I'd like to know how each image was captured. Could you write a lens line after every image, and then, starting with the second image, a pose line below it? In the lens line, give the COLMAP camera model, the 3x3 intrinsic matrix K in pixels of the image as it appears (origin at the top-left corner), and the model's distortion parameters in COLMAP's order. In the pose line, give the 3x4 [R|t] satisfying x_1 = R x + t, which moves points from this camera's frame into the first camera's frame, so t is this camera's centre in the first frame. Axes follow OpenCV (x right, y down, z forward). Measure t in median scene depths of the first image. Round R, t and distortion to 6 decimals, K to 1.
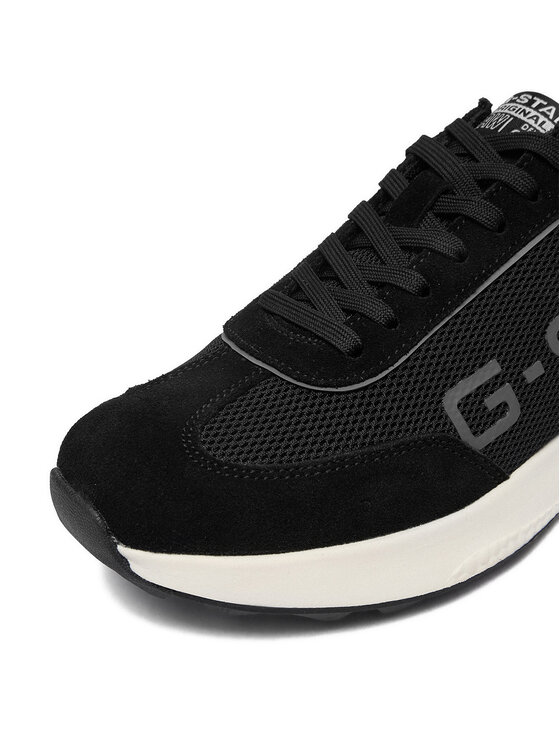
lens RADIAL K [[829.9, 0, 280.0], [0, 829.9, 373.0], [0, 0, 1]] dist [-0.110948, 0.000907]
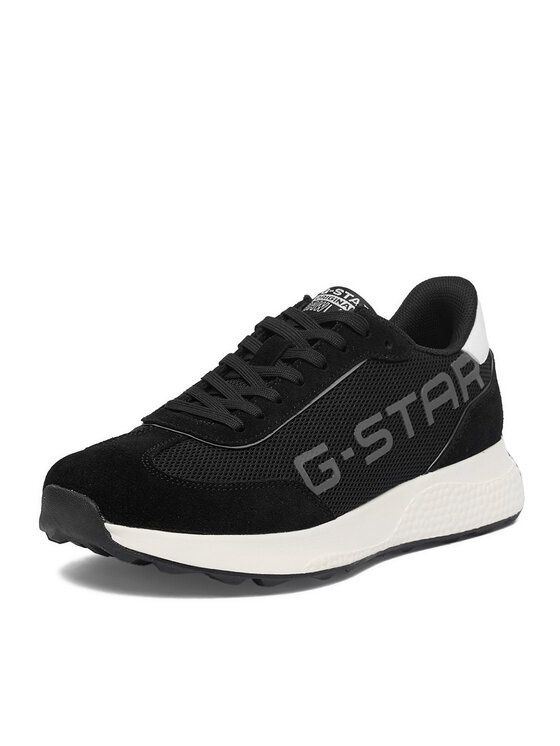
lens RADIAL K [[1744.9, 0, 280.0], [0, 1744.9, 373.0], [0, 0, 1]] dist [0.039529, 0.056021]
pose [[0.952011, 0.084597, 0.294139, -0.806476], [0.029943, 0.930688, -0.364588, 1.067165], [-0.304594, 0.355899, 0.883492, -1.956707]]
